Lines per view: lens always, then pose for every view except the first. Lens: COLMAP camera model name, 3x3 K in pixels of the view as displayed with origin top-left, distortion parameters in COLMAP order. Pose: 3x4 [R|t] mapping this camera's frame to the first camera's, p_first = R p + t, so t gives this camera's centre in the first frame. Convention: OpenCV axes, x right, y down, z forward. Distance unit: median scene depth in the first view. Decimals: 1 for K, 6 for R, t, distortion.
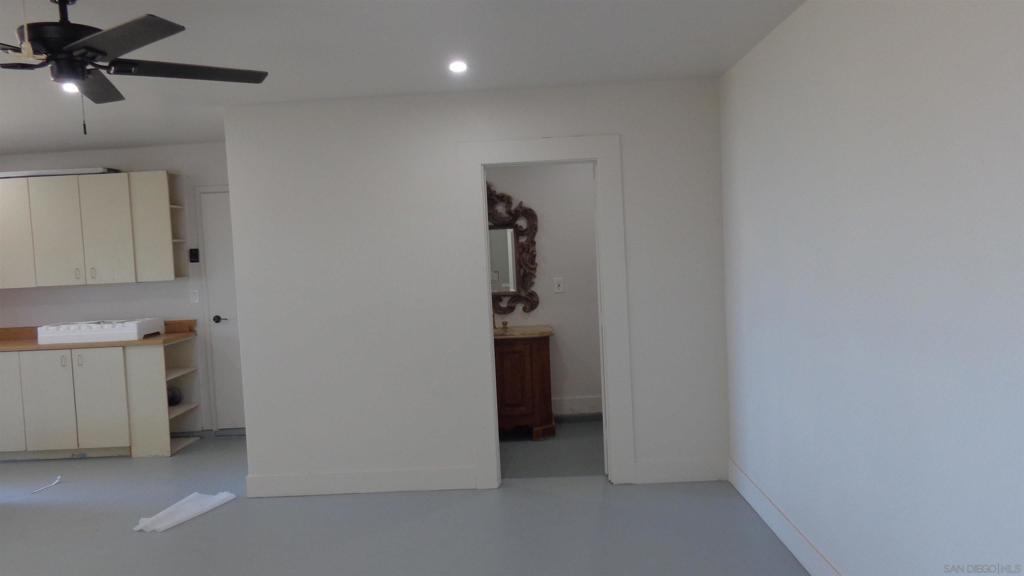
lens RADIAL K [[759.7, 0, 512.0], [0, 759.7, 288.0], [0, 0, 1]] dist [-0.014522, 0.005842]
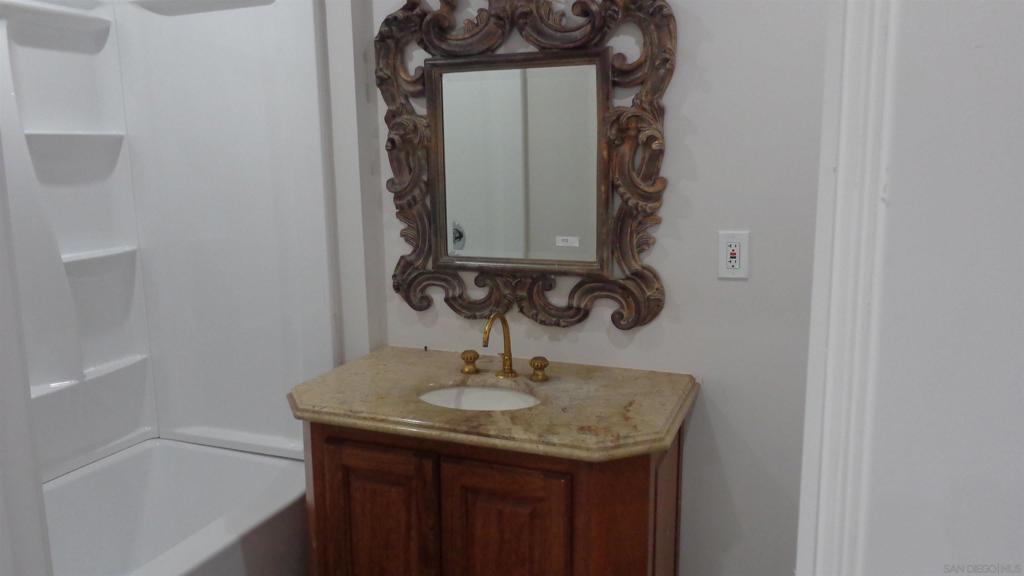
lens RADIAL K [[759.7, 0, 512.0], [0, 759.7, 288.0], [0, 0, 1]] dist [-0.014522, 0.005842]
pose [[0.936649, 0.096124, -0.336822, 0.082559], [-0.050263, 0.988541, 0.142342, -0.029443], [0.346645, -0.116395, 0.930747, 0.684849]]
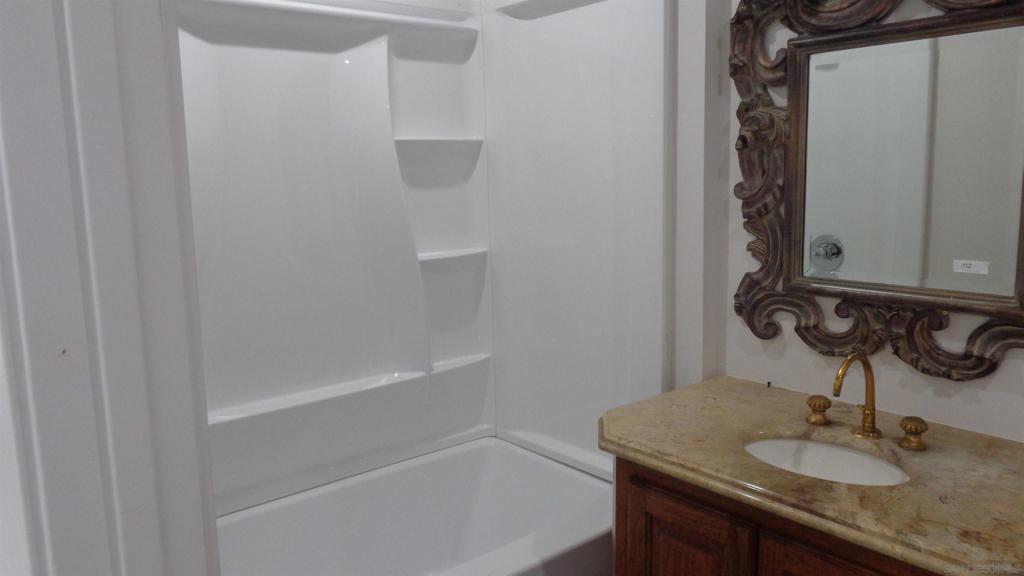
lens RADIAL K [[759.7, 0, 512.0], [0, 759.7, 288.0], [0, 0, 1]] dist [-0.014522, 0.005842]
pose [[0.658624, 0.149011, -0.737570, 0.075880], [-0.048309, 0.986547, 0.156174, -0.028070], [0.750920, -0.067228, 0.656963, 0.729615]]
